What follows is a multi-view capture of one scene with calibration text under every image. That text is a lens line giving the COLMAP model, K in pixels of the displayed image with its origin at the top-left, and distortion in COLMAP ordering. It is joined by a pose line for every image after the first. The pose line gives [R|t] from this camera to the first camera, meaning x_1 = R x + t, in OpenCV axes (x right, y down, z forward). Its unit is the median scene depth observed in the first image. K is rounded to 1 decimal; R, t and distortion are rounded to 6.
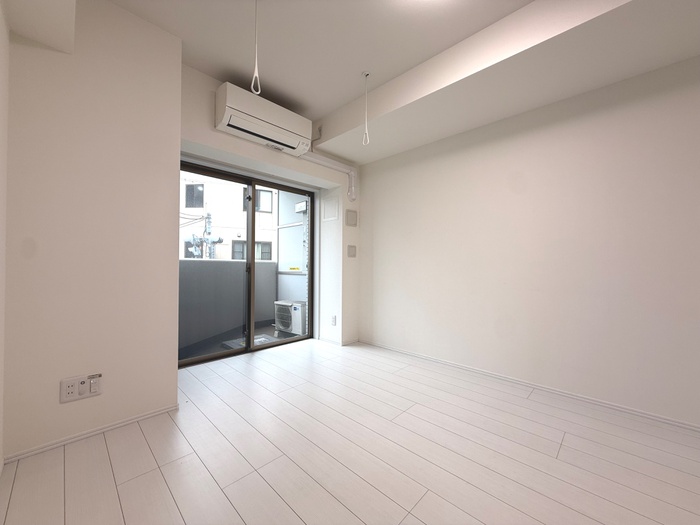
lens RADIAL K [[279.1, 0, 350.0], [0, 279.1, 262.5], [0, 0, 1]] dist [-0.000204, -0.000026]
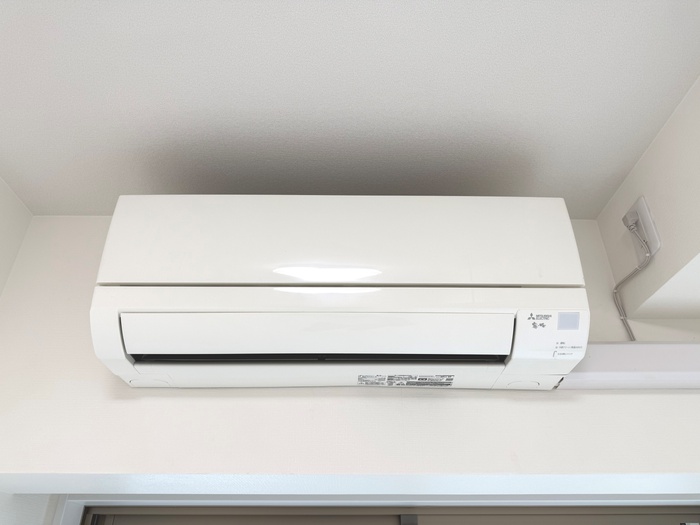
lens RADIAL K [[487.6, 0, 350.0], [0, 487.6, 262.5], [0, 0, 1]] dist [-0.000914, -0.000149]
pose [[0.703826, -0.388308, -0.594850, -0.058291], [0.009084, 0.842229, -0.539044, -0.293178], [0.710314, 0.373989, 0.596310, 0.718396]]
